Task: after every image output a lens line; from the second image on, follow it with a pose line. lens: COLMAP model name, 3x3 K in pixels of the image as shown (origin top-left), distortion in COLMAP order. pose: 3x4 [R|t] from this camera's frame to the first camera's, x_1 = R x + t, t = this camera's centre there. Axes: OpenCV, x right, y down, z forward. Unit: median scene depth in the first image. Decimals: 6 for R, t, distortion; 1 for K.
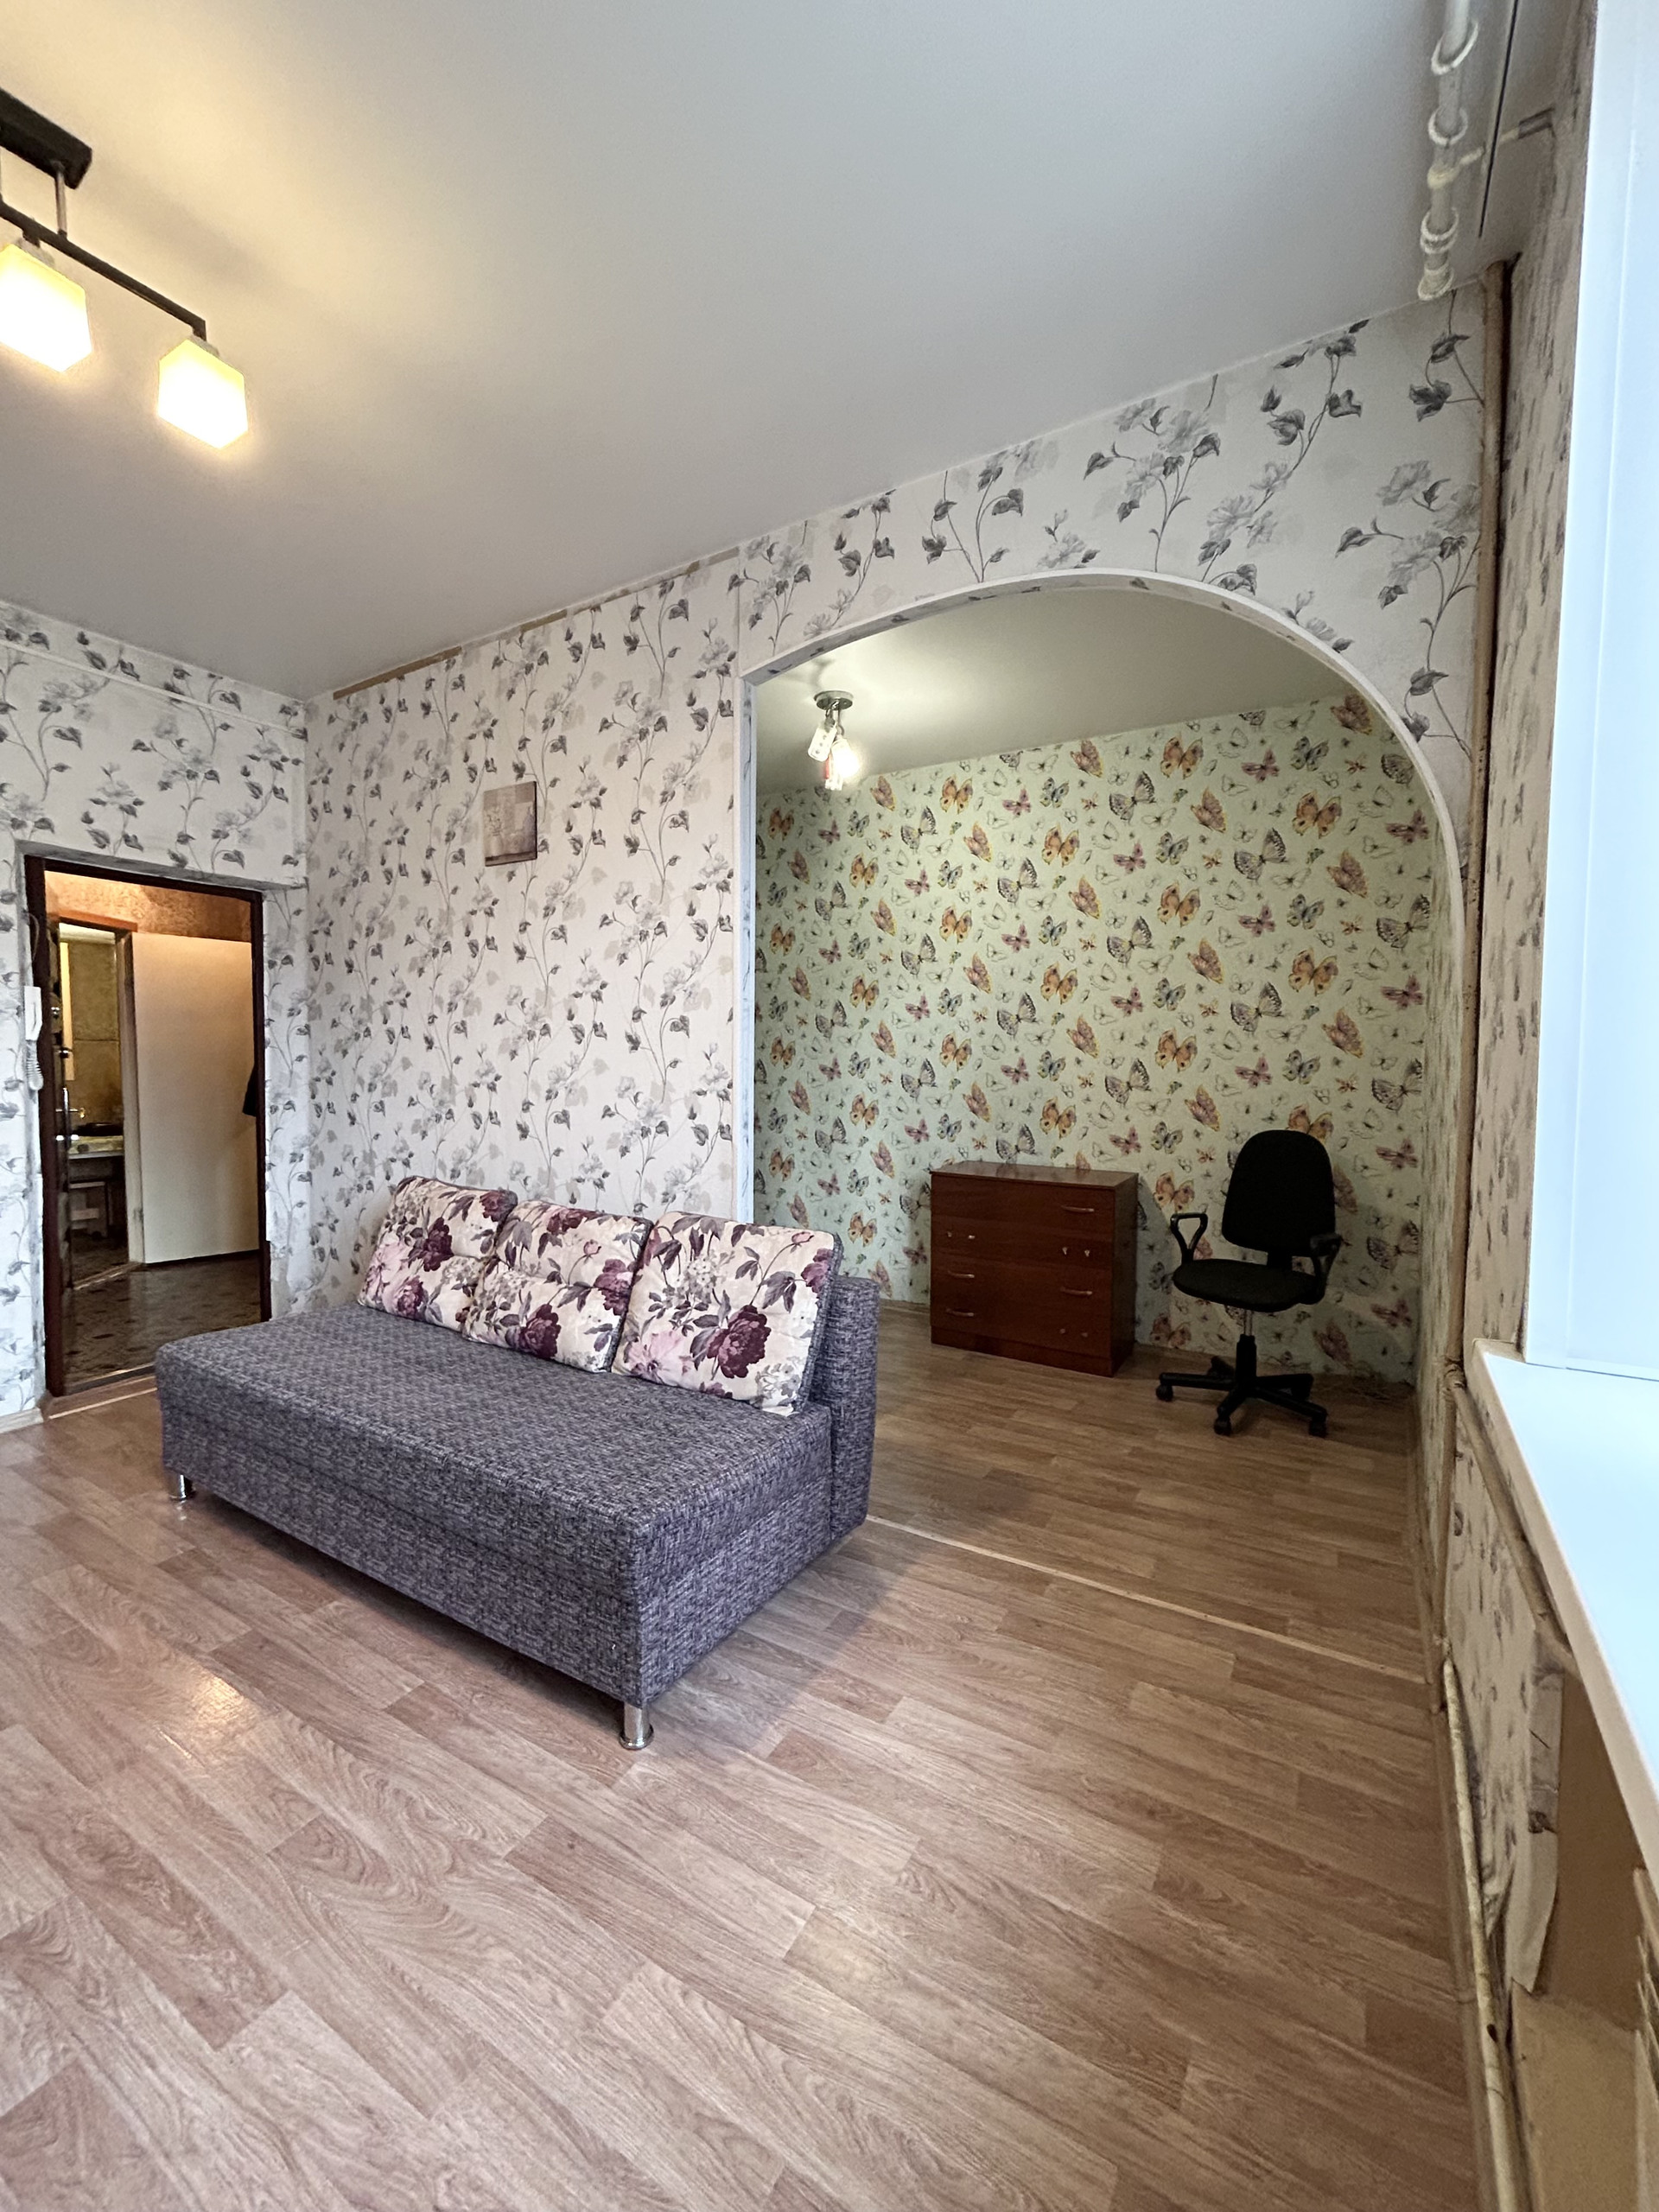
lens RADIAL K [[899.2, 0, 832.8], [0, 899.2, 1106.9], [0, 0, 1]] dist [0.000412, 0.000115]
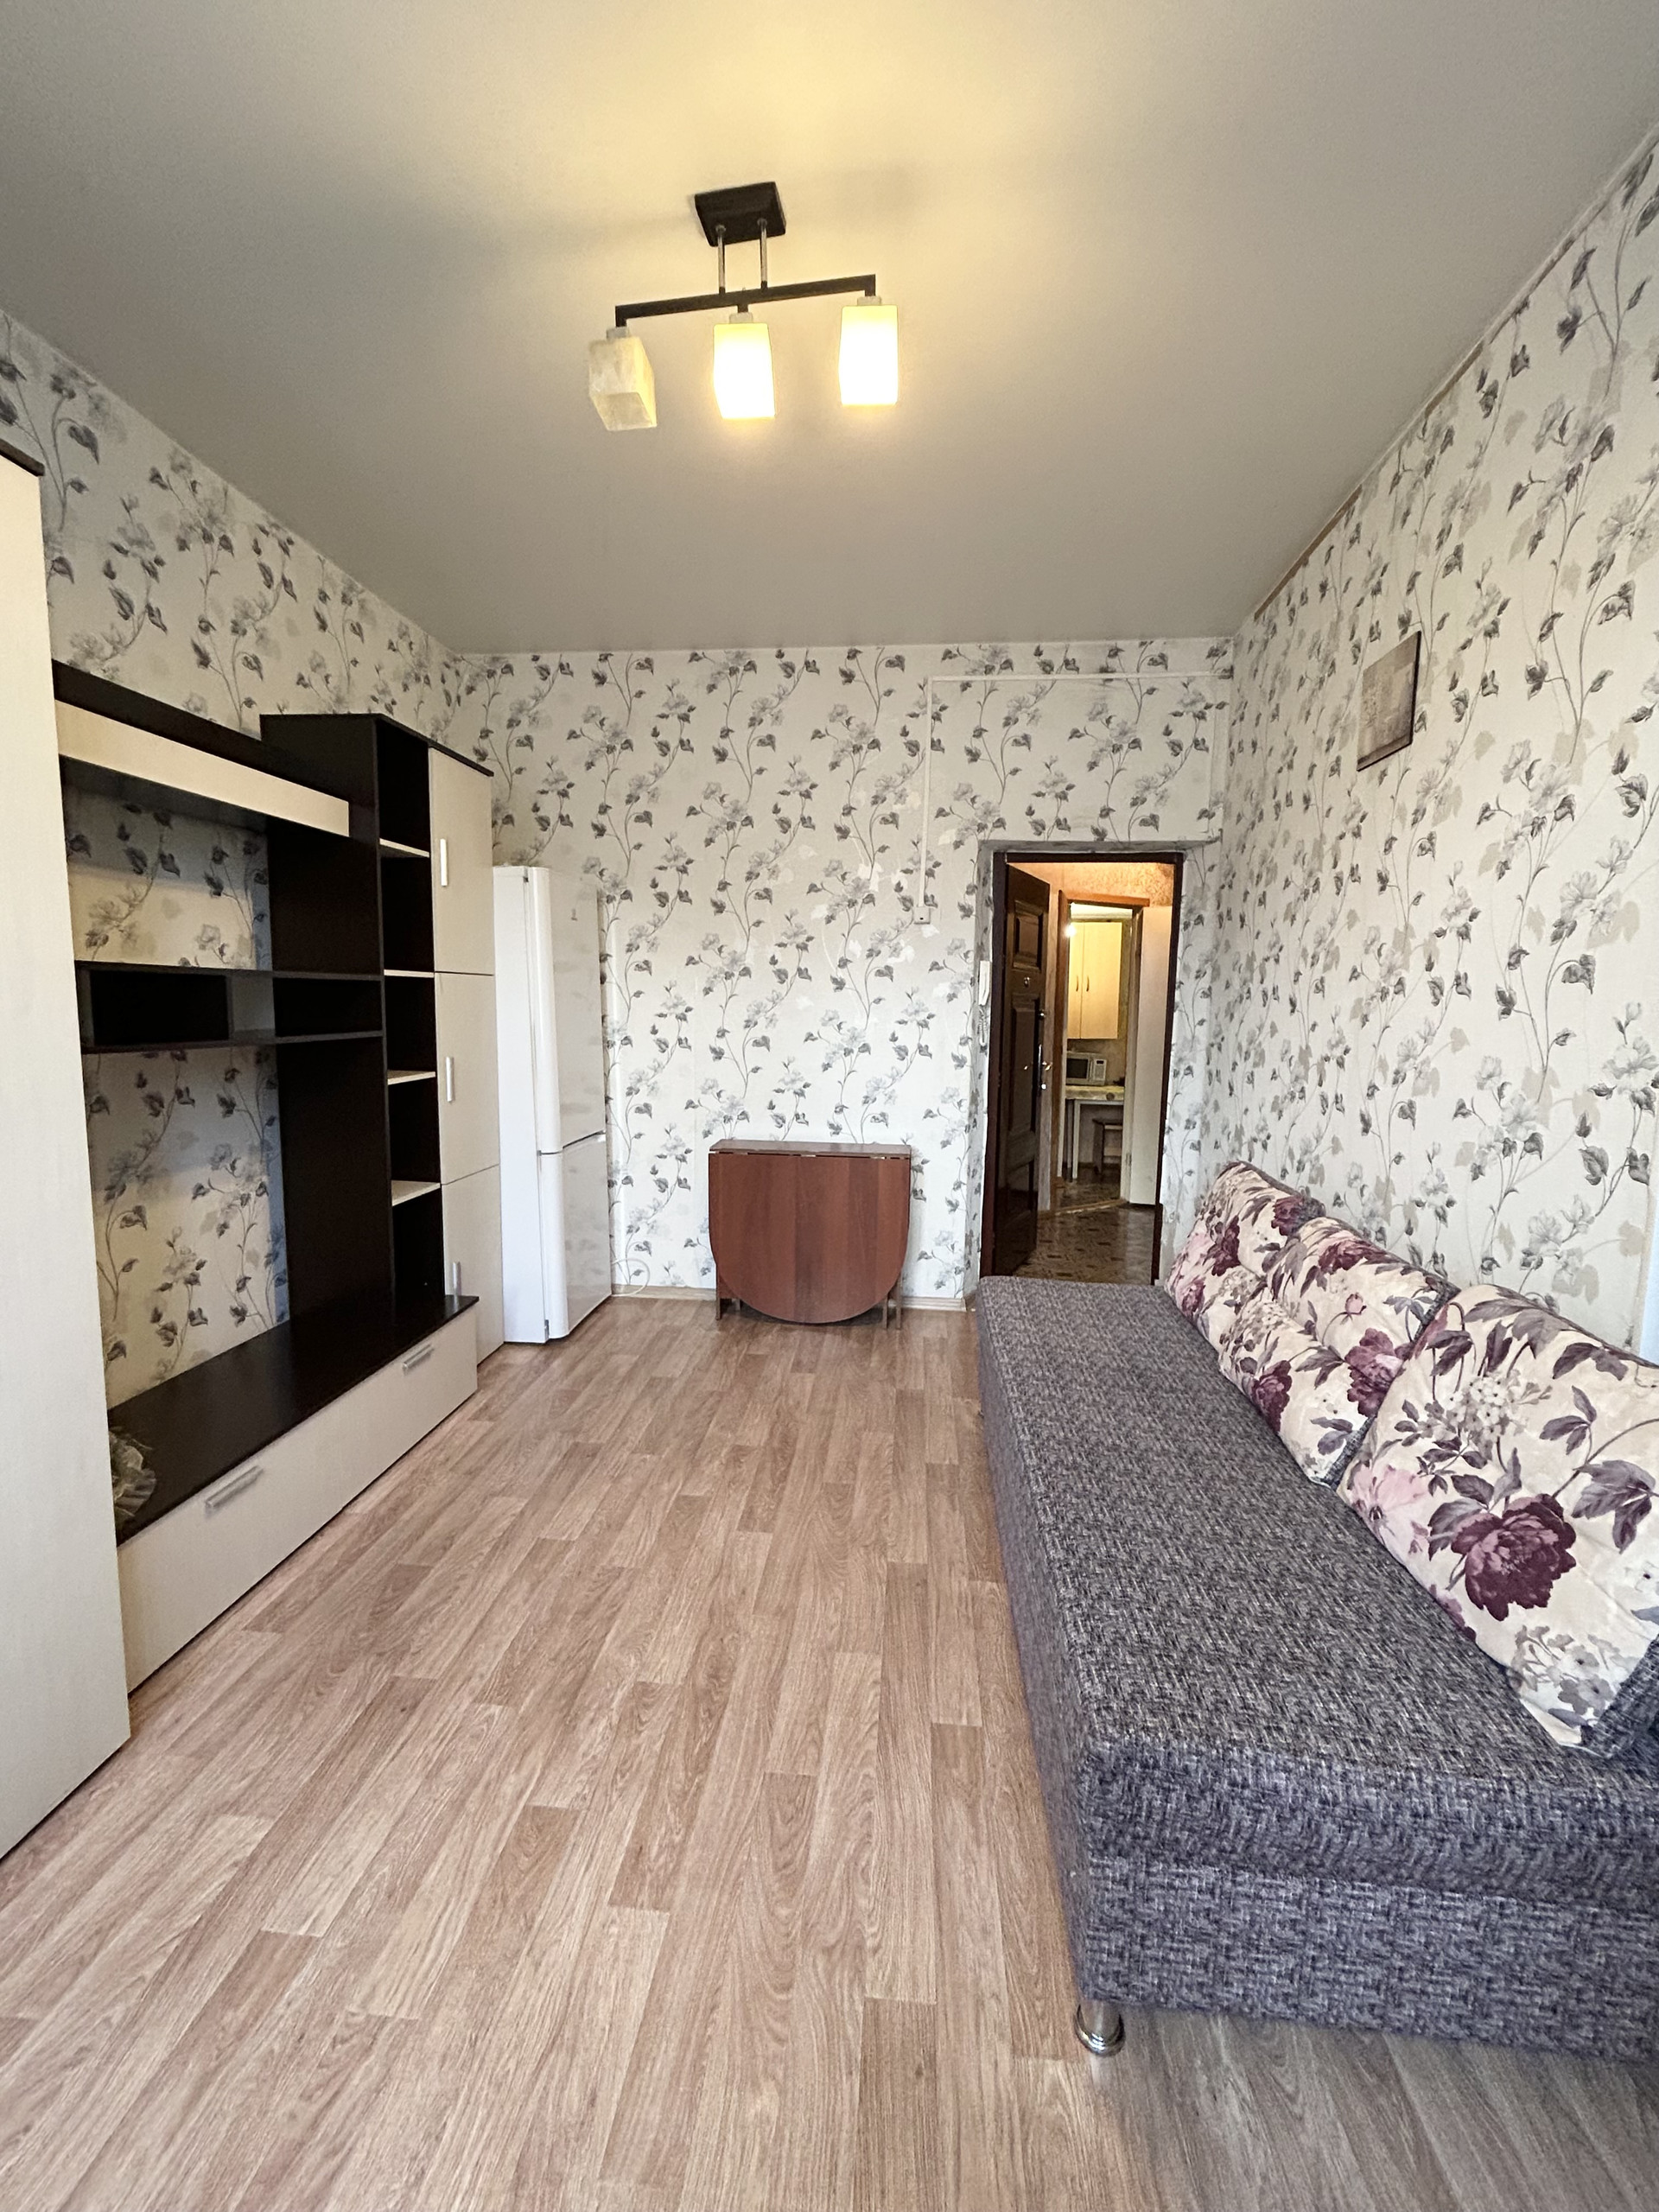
lens RADIAL K [[899.7, 0, 835.7], [0, 899.7, 1105.1], [0, 0, 1]] dist [-0.000448, 0.000242]
pose [[0.430093, 0.095153, -0.897756, 0.159239], [-0.061520, 0.995207, 0.076009, -0.021470], [0.900686, 0.022539, 0.433886, 0.337230]]
